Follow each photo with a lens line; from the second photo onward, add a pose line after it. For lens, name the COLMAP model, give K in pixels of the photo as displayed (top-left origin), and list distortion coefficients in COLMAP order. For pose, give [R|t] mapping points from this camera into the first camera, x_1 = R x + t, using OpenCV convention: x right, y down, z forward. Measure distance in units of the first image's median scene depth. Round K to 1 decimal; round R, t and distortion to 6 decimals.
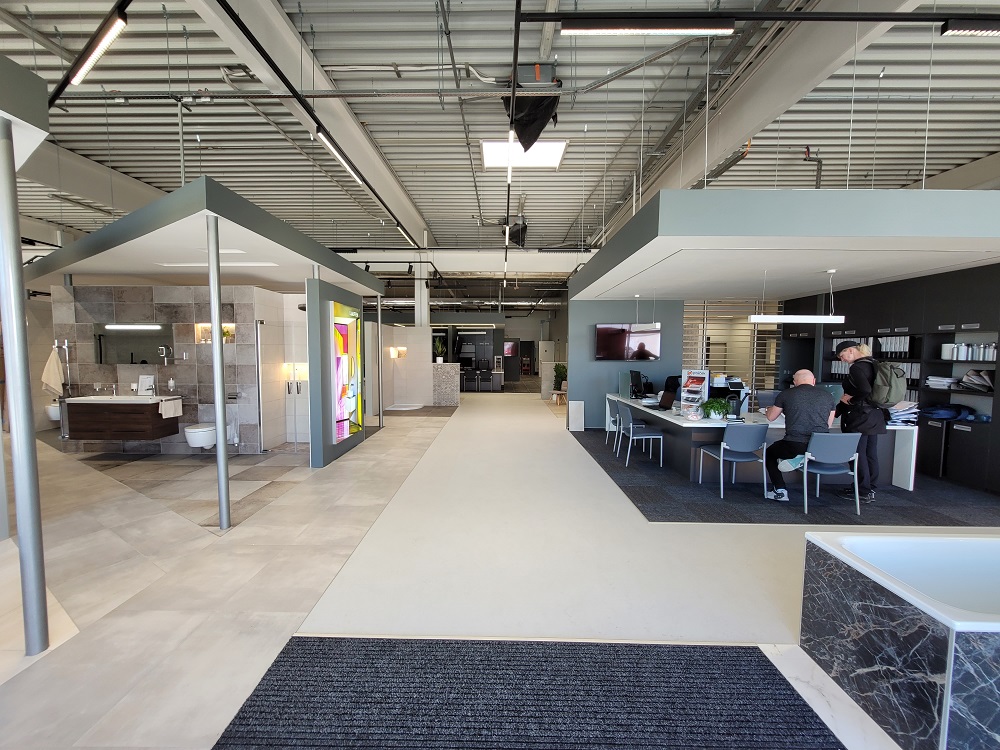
lens RADIAL K [[391.2, 0, 494.6], [0, 391.2, 372.2], [0, 0, 1]] dist [0.000458, -0.000438]
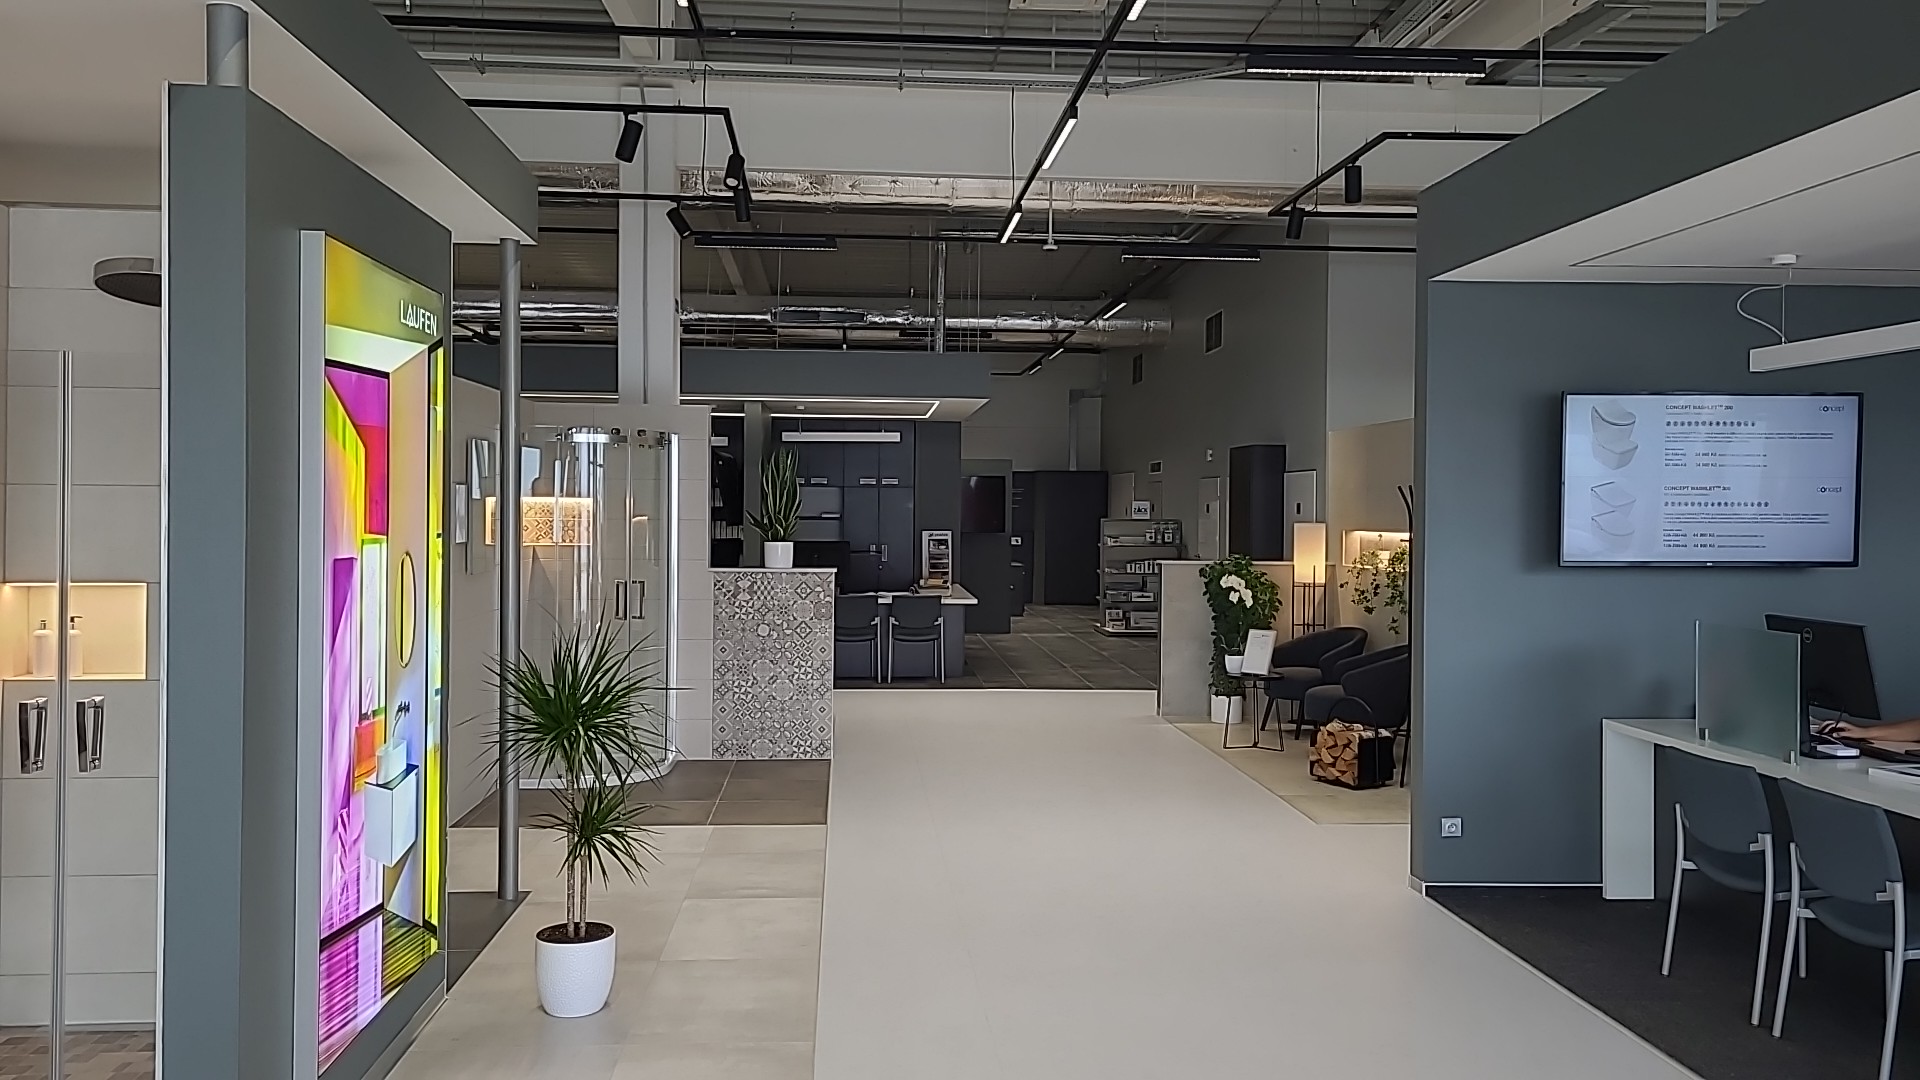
lens RADIAL K [[1450.7, 0, 958.2], [0, 1450.7, 505.7], [0, 0, 1]] dist [0.021471, -0.002353]
pose [[0.996327, 0.002171, 0.085608, -0.175969], [0.002674, 0.998403, -0.056434, -0.023928], [-0.085594, 0.056455, 0.994729, 0.323678]]
